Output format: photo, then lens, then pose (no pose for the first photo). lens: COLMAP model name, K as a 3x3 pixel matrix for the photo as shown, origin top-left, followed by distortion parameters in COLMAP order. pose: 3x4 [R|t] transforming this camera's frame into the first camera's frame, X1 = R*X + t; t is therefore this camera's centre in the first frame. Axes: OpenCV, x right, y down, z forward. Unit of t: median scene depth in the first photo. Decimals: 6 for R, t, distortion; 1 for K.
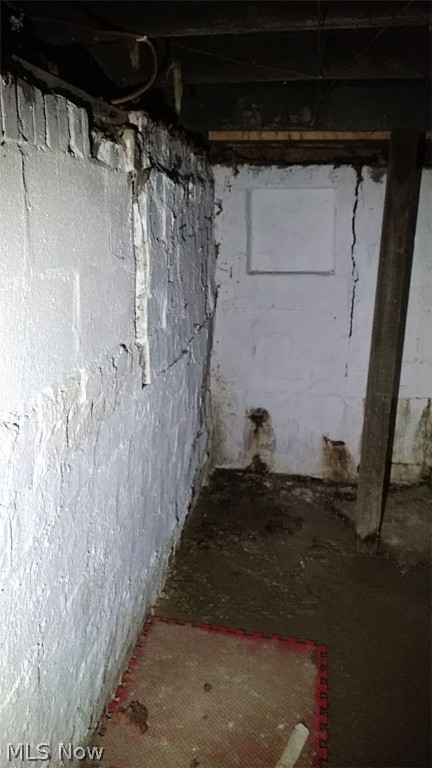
lens RADIAL K [[579.8, 0, 215.3], [0, 579.8, 389.3], [0, 0, 1]] dist [0.046494, -0.088280]
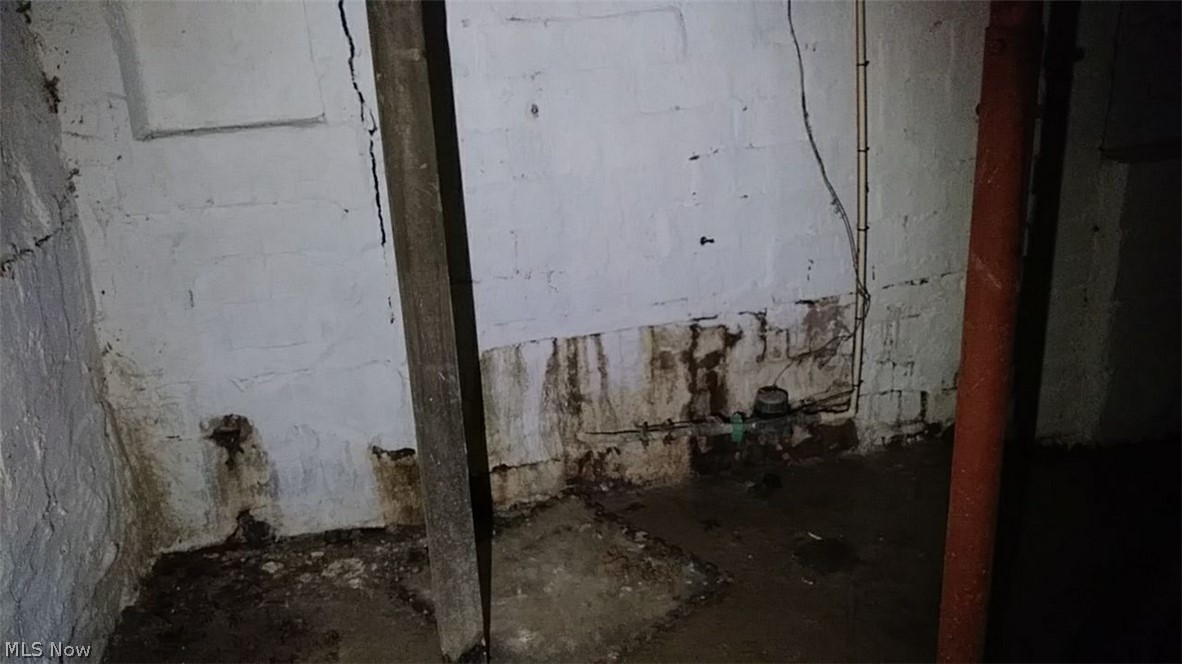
lens RADIAL K [[831.9, 0, 591.0], [0, 831.9, 332.0], [0, 0, 1]] dist [-0.002799, -0.003401]
pose [[0.932920, -0.172031, 0.316332, 0.153431], [0.158243, 0.984988, 0.068978, -0.036322], [-0.323450, -0.014294, 0.946137, 0.256514]]
